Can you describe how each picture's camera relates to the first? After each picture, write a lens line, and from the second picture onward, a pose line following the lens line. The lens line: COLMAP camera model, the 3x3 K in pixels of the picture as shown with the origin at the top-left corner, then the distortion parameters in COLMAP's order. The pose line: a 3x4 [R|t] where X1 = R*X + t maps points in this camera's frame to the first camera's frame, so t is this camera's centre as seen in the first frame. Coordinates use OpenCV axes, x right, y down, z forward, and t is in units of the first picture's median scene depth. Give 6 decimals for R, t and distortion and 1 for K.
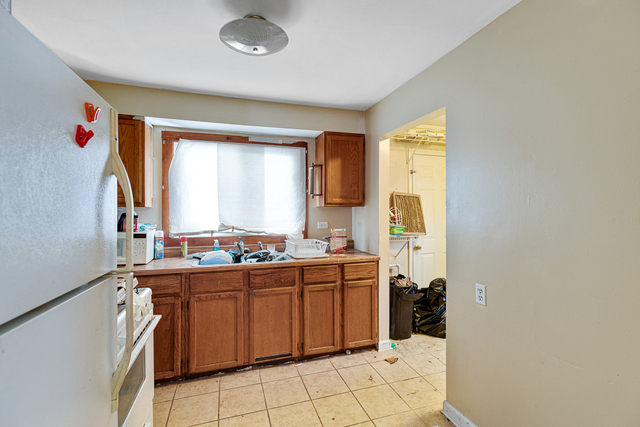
lens RADIAL K [[291.2, 0, 322.8], [0, 291.2, 206.9], [0, 0, 1]] dist [0.000071, -0.000020]
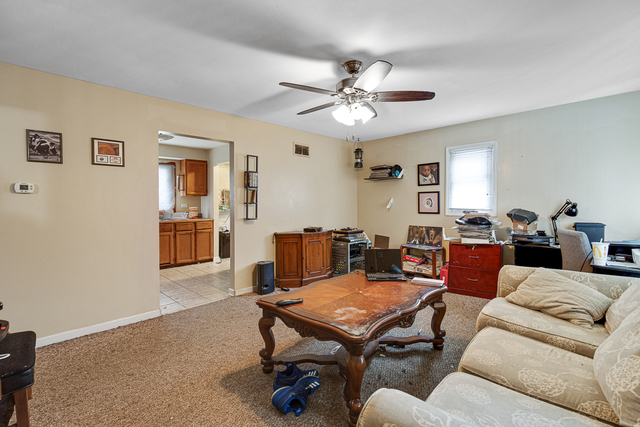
lens RADIAL K [[291.2, 0, 322.8], [0, 291.2, 206.9], [0, 0, 1]] dist [0.000071, -0.000020]
pose [[0.886988, -0.004536, 0.461770, -0.088297], [-0.002611, 0.999887, 0.014838, 0.044939], [-0.461785, -0.014366, 0.886876, -1.304467]]
